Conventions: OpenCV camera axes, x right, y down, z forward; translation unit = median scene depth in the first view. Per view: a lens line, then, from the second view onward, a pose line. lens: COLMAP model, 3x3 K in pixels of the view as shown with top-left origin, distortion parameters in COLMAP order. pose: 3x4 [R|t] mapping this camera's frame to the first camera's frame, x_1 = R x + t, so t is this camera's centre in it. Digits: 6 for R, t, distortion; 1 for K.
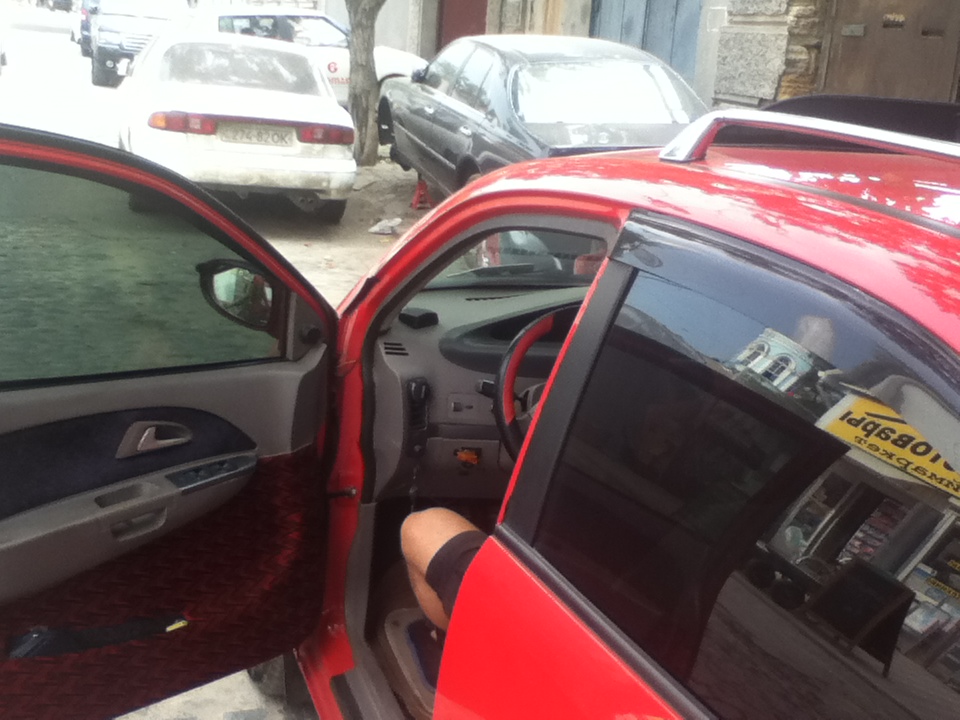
lens RADIAL K [[1147.3, 0, 483.0], [0, 1147.3, 343.3], [0, 0, 1]] dist [0.074148, -0.216536]
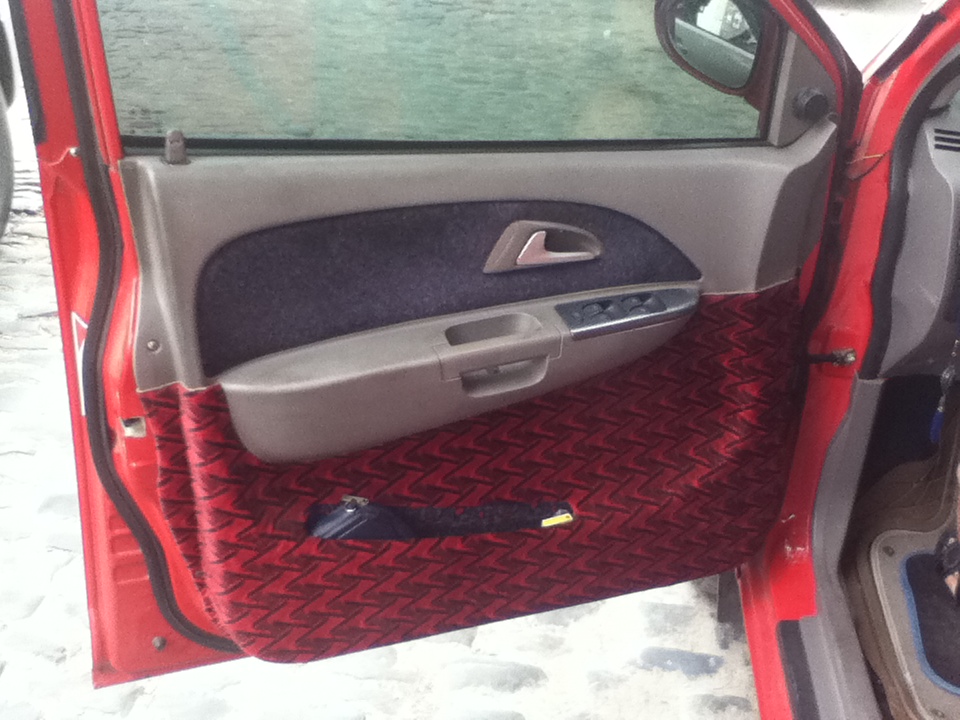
lens RADIAL K [[1147.3, 0, 483.0], [0, 1147.3, 343.3], [0, 0, 1]] dist [0.074148, -0.216536]
pose [[0.901185, 0.152334, -0.405783, -0.038695], [-0.075504, 0.977063, 0.199113, 0.007112], [0.426808, -0.148800, 0.892017, 0.354987]]
